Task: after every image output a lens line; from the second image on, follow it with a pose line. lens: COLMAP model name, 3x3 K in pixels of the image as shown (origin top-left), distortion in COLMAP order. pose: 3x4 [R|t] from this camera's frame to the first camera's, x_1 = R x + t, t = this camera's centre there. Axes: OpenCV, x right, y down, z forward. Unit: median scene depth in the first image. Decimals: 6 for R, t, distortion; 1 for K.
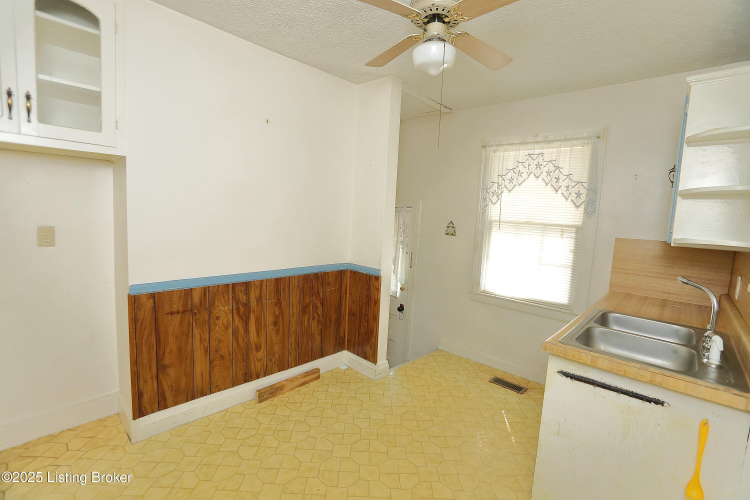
lens RADIAL K [[342.0, 0, 374.4], [0, 342.0, 246.0], [0, 0, 1]] dist [-0.073760, 0.031367]
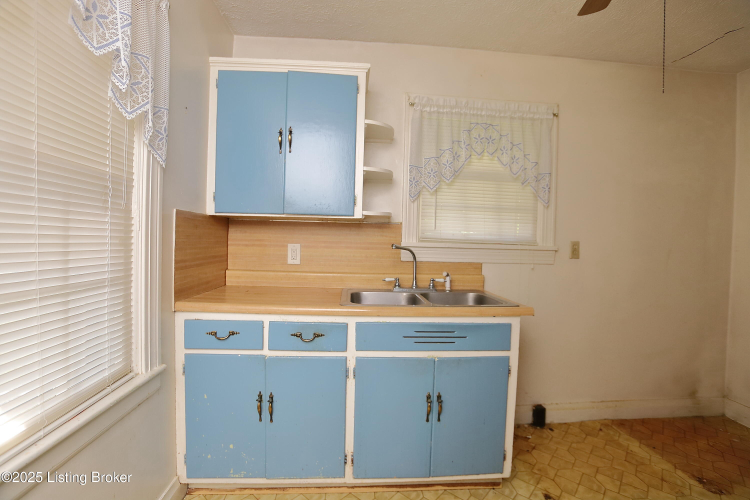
lens RADIAL K [[342.0, 0, 374.4], [0, 342.0, 246.0], [0, 0, 1]] dist [-0.073760, 0.031367]
pose [[-0.728531, -0.084463, 0.679785, 0.088697], [0.002132, 0.992085, 0.125551, -0.035021], [-0.685009, 0.092917, -0.722585, 1.221201]]
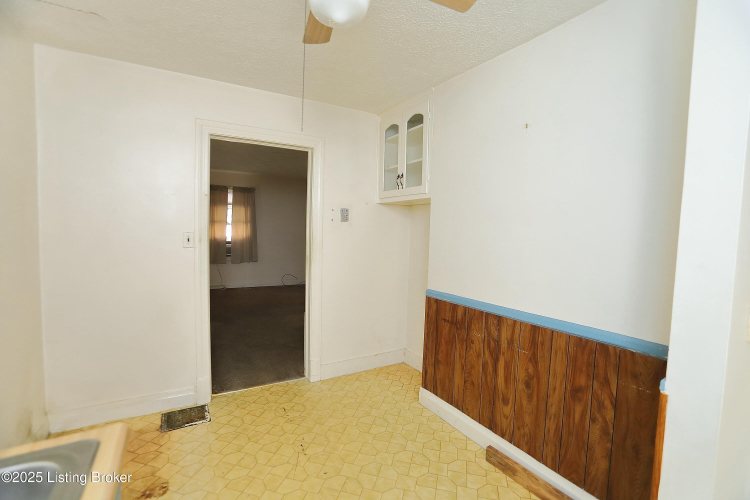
lens RADIAL K [[349.6, 0, 374.5], [0, 349.6, 246.7], [0, 0, 1]] dist [-0.077074, 0.034167]
pose [[-0.279668, -0.008943, -0.960055, 0.547578], [-0.135084, 0.990376, 0.030125, -0.053057], [0.950546, 0.138113, -0.278184, 0.867928]]
